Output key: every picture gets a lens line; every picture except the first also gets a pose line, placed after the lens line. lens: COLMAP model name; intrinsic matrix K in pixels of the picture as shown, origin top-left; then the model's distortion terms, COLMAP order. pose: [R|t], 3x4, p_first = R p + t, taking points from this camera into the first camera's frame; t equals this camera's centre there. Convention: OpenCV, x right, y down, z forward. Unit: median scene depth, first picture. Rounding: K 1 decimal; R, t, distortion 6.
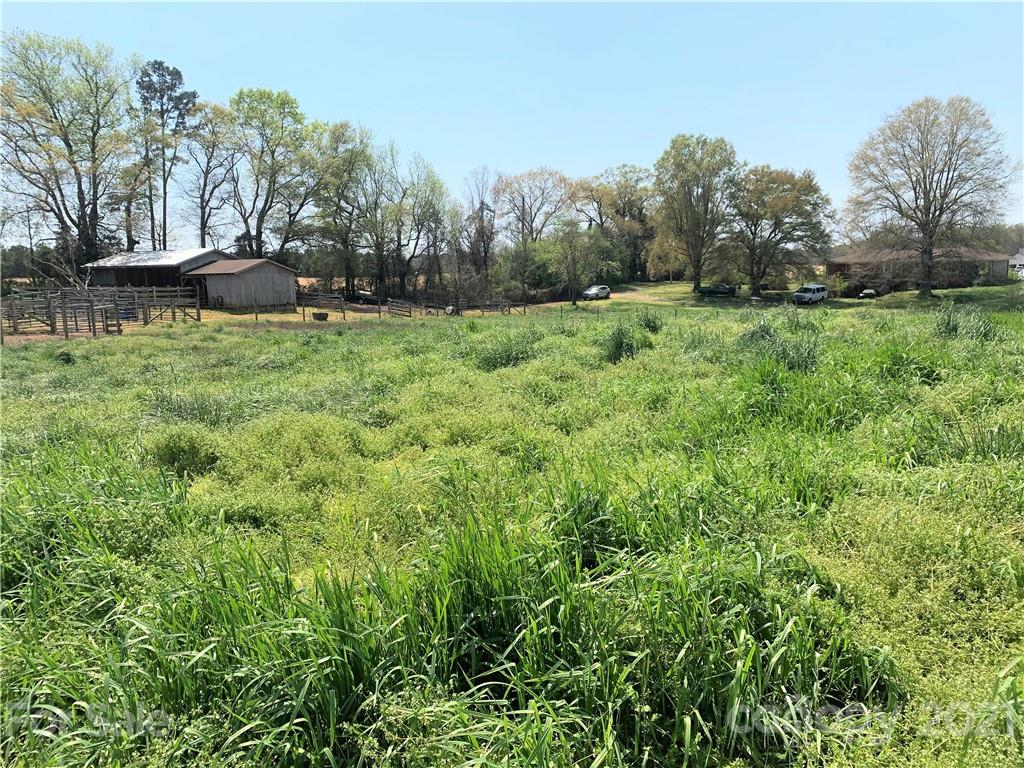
lens RADIAL K [[785.4, 0, 511.9], [0, 785.4, 384.5], [0, 0, 1]] dist [0.013207, -0.015405]
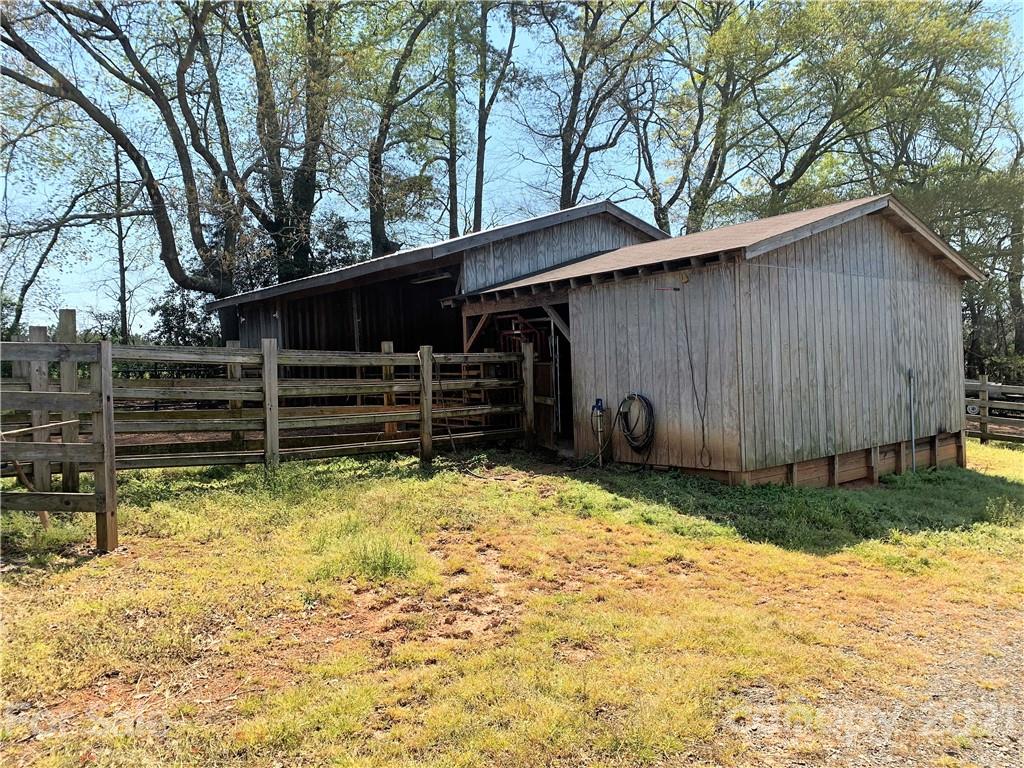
lens RADIAL K [[785.4, 0, 511.9], [0, 785.4, 385.6], [0, 0, 1]] dist [0.013207, -0.015405]
pose [[0.904883, 0.000863, -0.425658, -0.320445], [-0.047464, 0.993966, -0.098886, -0.095944], [0.423005, 0.109684, 0.899464, 0.825946]]
